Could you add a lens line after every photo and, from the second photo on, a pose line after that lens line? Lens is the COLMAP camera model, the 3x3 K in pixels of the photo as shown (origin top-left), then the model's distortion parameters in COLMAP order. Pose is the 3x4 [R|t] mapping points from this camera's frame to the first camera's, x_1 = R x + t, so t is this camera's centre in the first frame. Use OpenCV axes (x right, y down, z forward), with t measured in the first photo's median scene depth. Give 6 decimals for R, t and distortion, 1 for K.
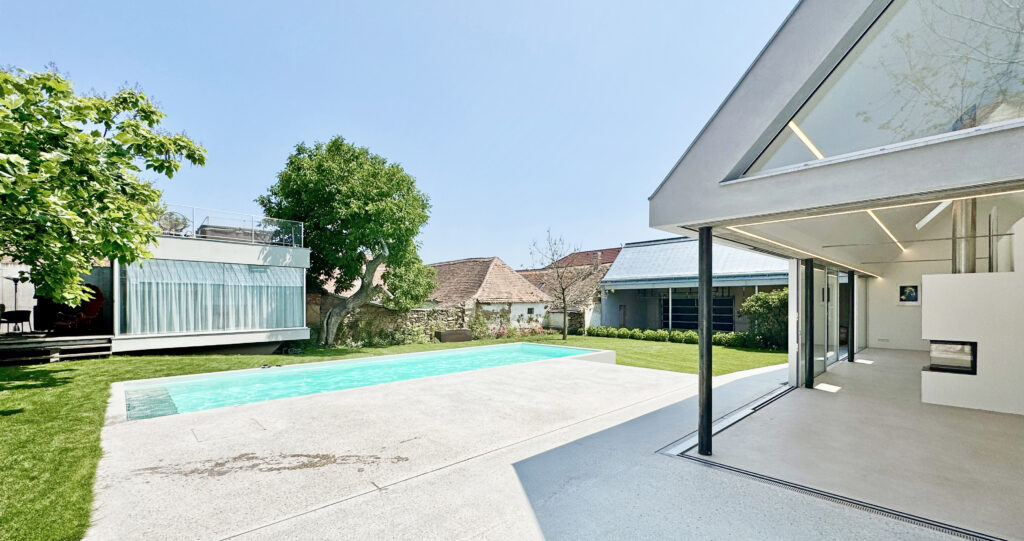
lens RADIAL K [[410.7, 0, 498.8], [0, 410.7, 305.8], [0, 0, 1]] dist [0.000303, 0.000053]
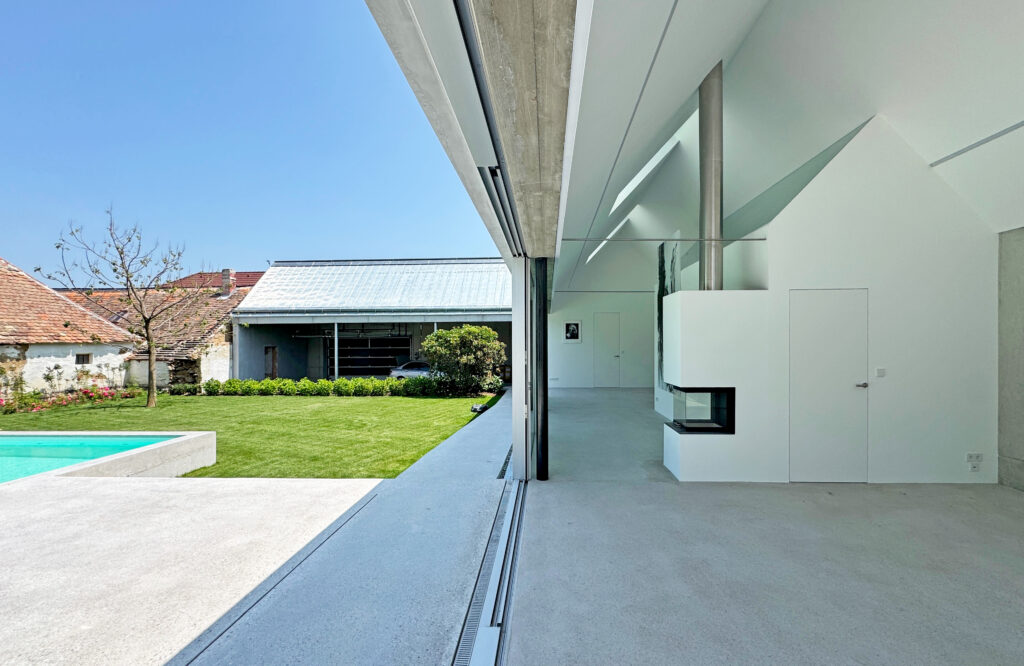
lens RADIAL K [[442.9, 0, 519.4], [0, 442.9, 340.8], [0, 0, 1]] dist [0.010982, -0.000087]
pose [[0.721160, 0.000970, 0.692768, 0.093723], [0.011451, 0.999846, -0.013320, 0.003344], [-0.692674, 0.017539, 0.721038, 0.176003]]
